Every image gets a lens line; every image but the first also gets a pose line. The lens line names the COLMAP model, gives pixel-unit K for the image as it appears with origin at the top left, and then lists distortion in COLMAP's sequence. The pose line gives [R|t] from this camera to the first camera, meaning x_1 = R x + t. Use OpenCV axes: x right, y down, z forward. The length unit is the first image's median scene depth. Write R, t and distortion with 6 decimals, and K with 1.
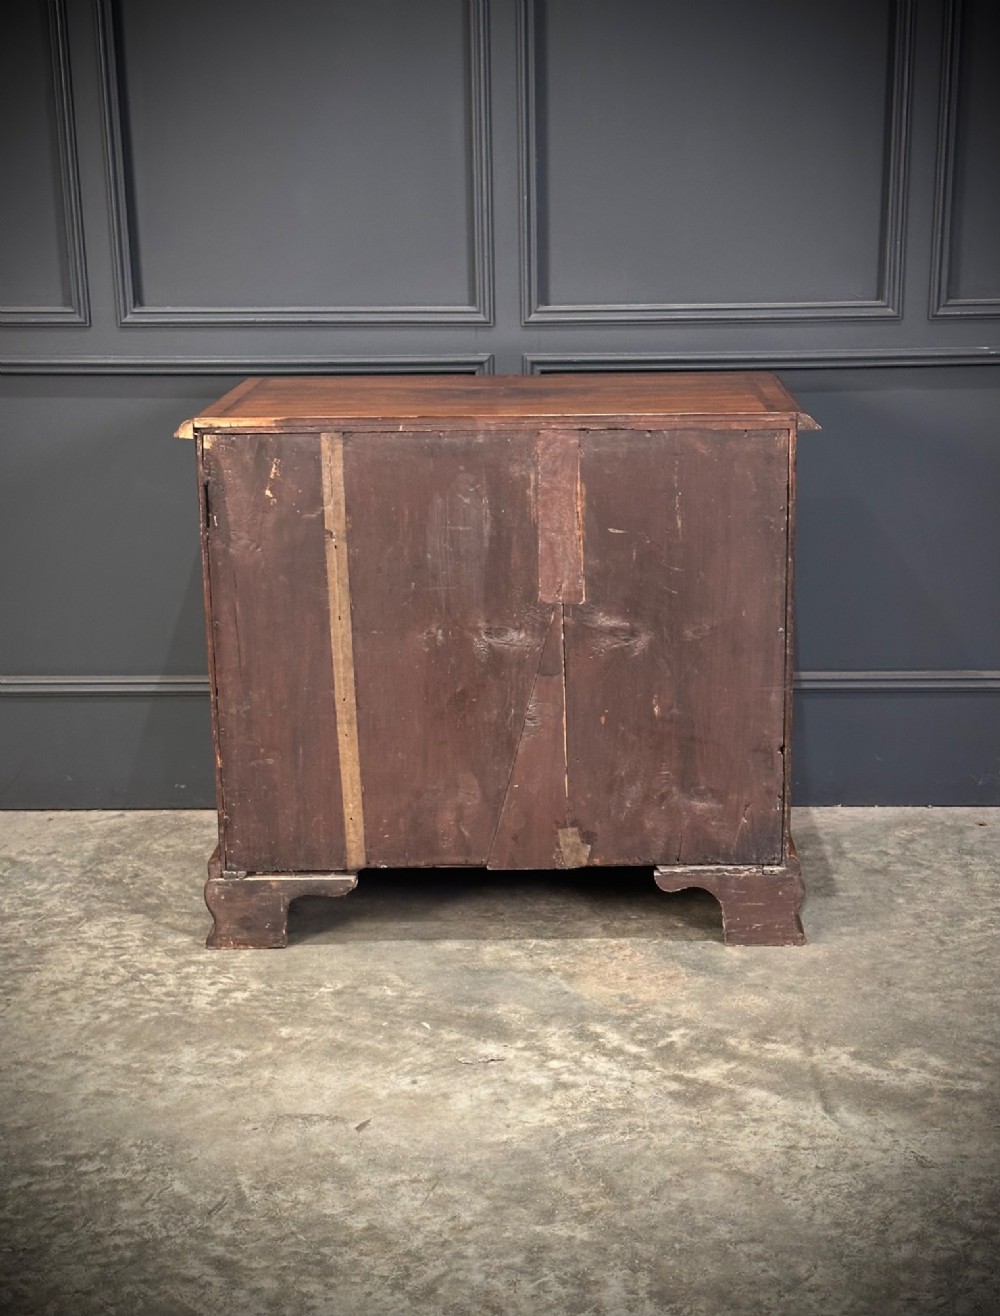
lens RADIAL K [[1976.2, 0, 532.1], [0, 1976.2, 771.9], [0, 0, 1]] dist [0.097755, 0.000000]
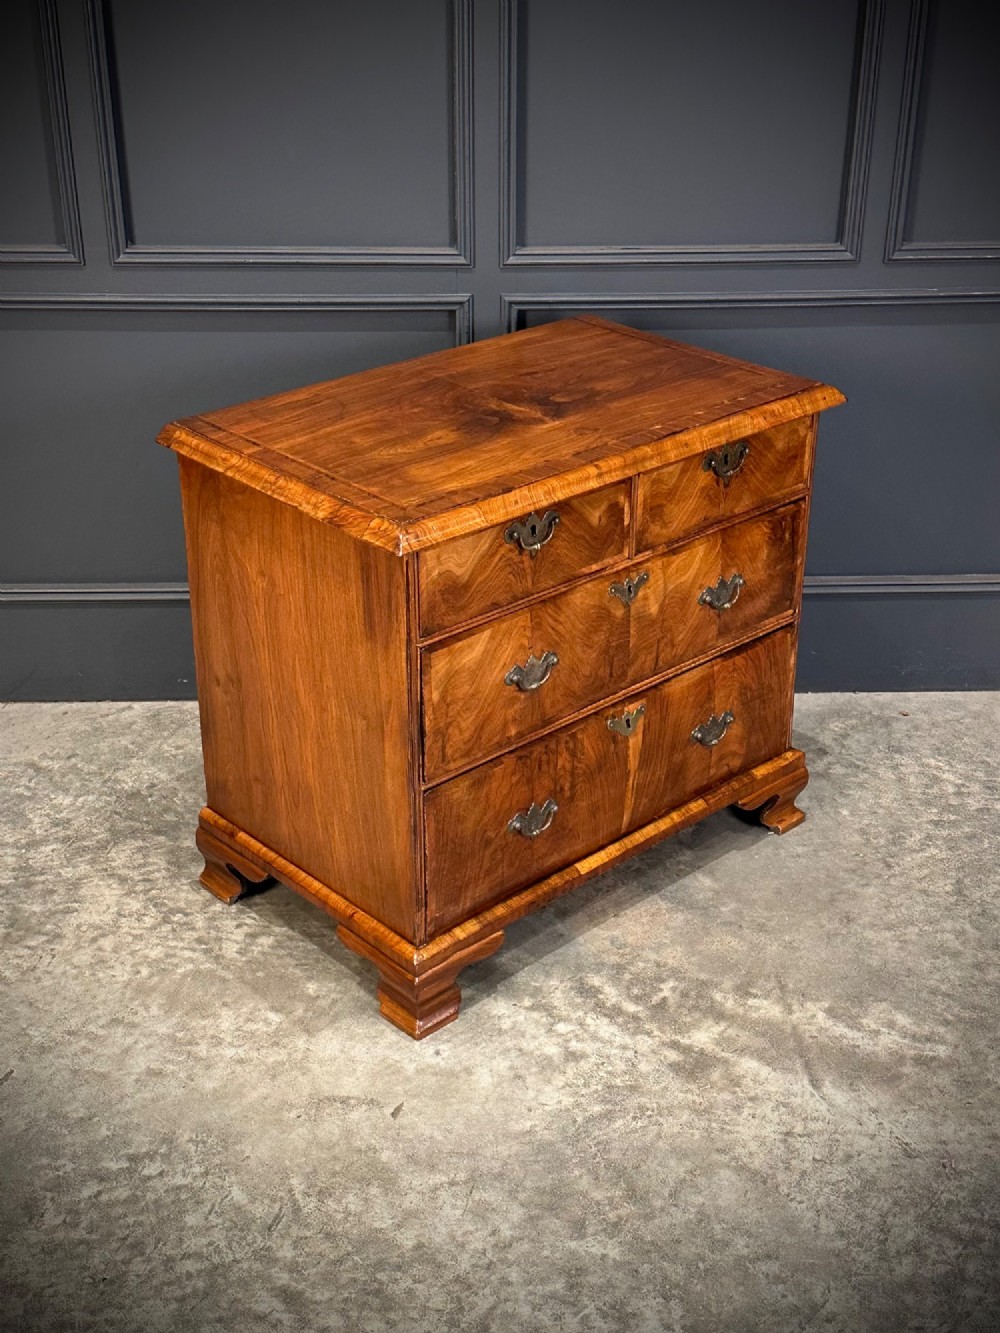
lens RADIAL K [[1628.5, 0, 492.6], [0, 1628.5, 698.6], [0, 0, 1]] dist [0.092783, 0.000000]
pose [[0.998631, -0.011839, 0.050944, -0.070799], [0.002662, 0.984288, 0.176551, -0.192551], [-0.052233, -0.176174, 0.982972, 0.134302]]
